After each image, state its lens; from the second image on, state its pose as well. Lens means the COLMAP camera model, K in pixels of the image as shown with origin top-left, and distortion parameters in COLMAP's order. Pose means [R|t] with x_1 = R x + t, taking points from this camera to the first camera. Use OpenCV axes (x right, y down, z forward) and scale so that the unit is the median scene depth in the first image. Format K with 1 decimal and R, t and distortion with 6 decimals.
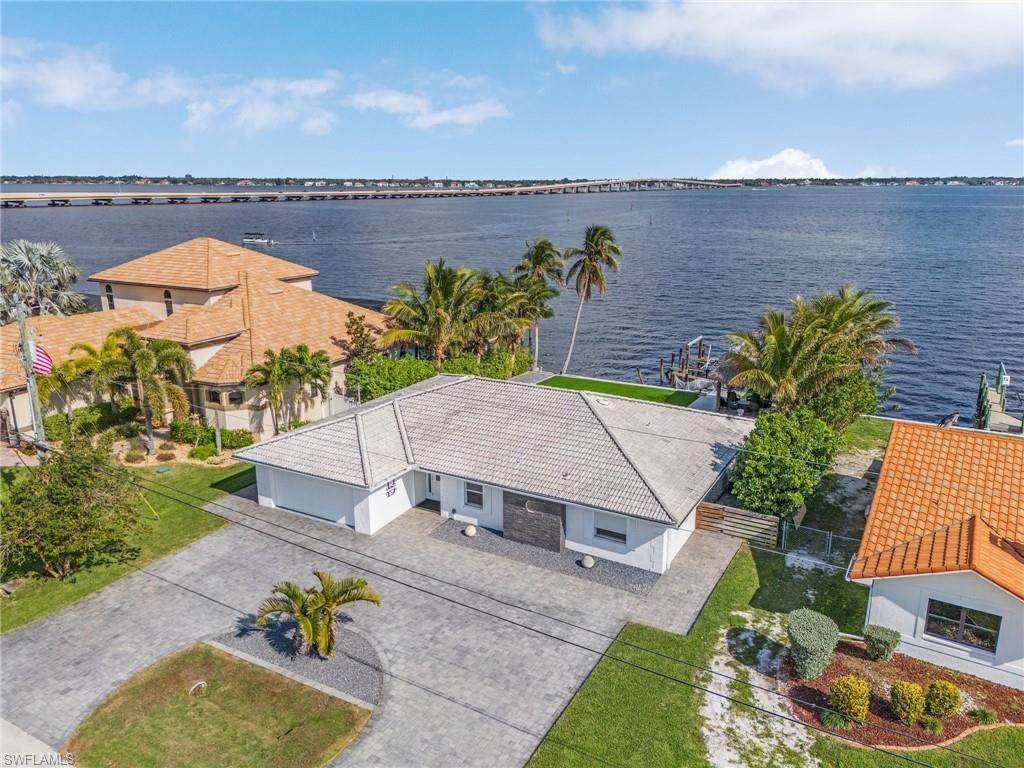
lens RADIAL K [[765.3, 0, 517.5], [0, 765.3, 368.7], [0, 0, 1]] dist [0.065190, -0.053929]
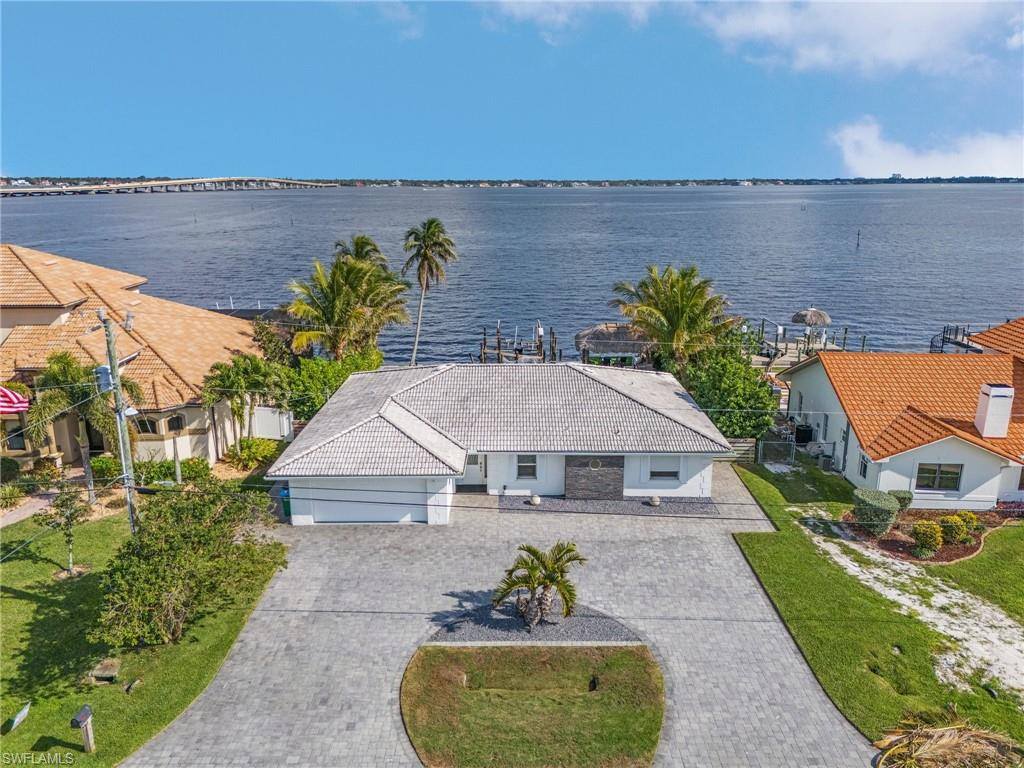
lens RADIAL K [[765.3, 0, 517.5], [0, 765.3, 368.7], [0, 0, 1]] dist [0.065190, -0.053929]
pose [[0.871681, -0.117342, 0.475819, -0.596959], [0.117167, 0.992654, 0.030154, -0.005795], [-0.475862, 0.029465, 0.879026, 0.070617]]
